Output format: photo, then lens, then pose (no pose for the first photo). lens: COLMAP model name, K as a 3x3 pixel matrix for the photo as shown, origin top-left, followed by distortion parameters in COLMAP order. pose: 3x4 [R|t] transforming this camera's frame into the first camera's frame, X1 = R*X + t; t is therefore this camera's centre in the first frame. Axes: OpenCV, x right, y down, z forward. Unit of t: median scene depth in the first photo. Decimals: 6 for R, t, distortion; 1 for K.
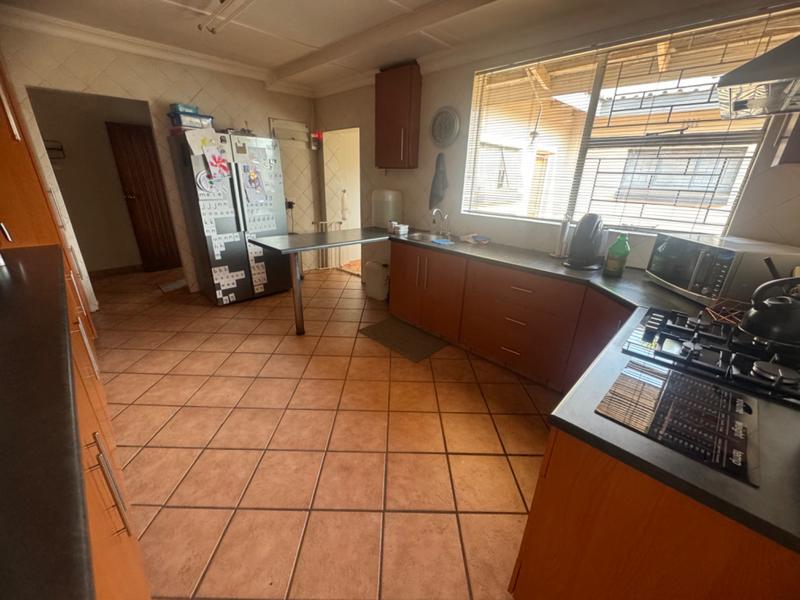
lens RADIAL K [[319.9, 0, 400.1], [0, 319.9, 298.6], [0, 0, 1]] dist [-0.001606, -0.000034]
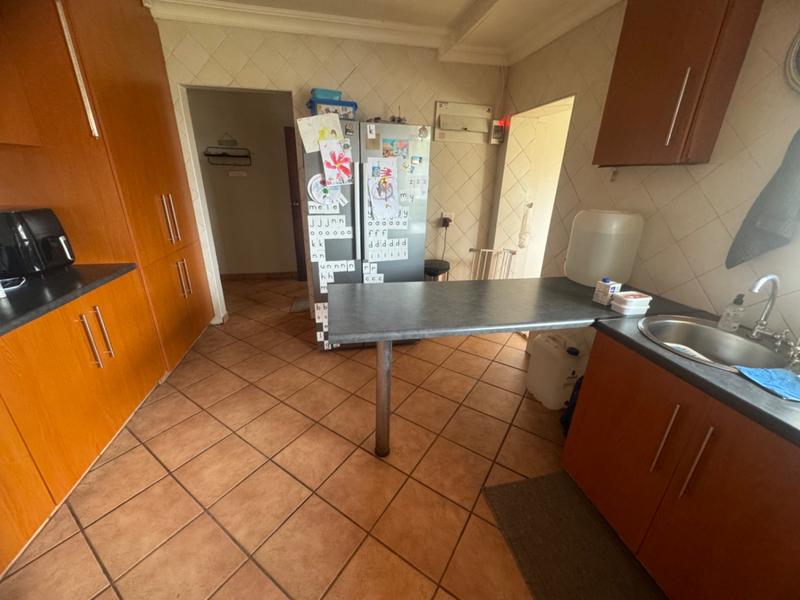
lens RADIAL K [[319.9, 0, 400.1], [0, 319.9, 298.6], [0, 0, 1]] dist [-0.001606, -0.000034]
pose [[0.837430, 0.187387, -0.513418, -0.035499], [-0.198072, 0.979582, 0.034454, -0.172947], [0.509391, 0.072841, 0.857447, 0.458503]]
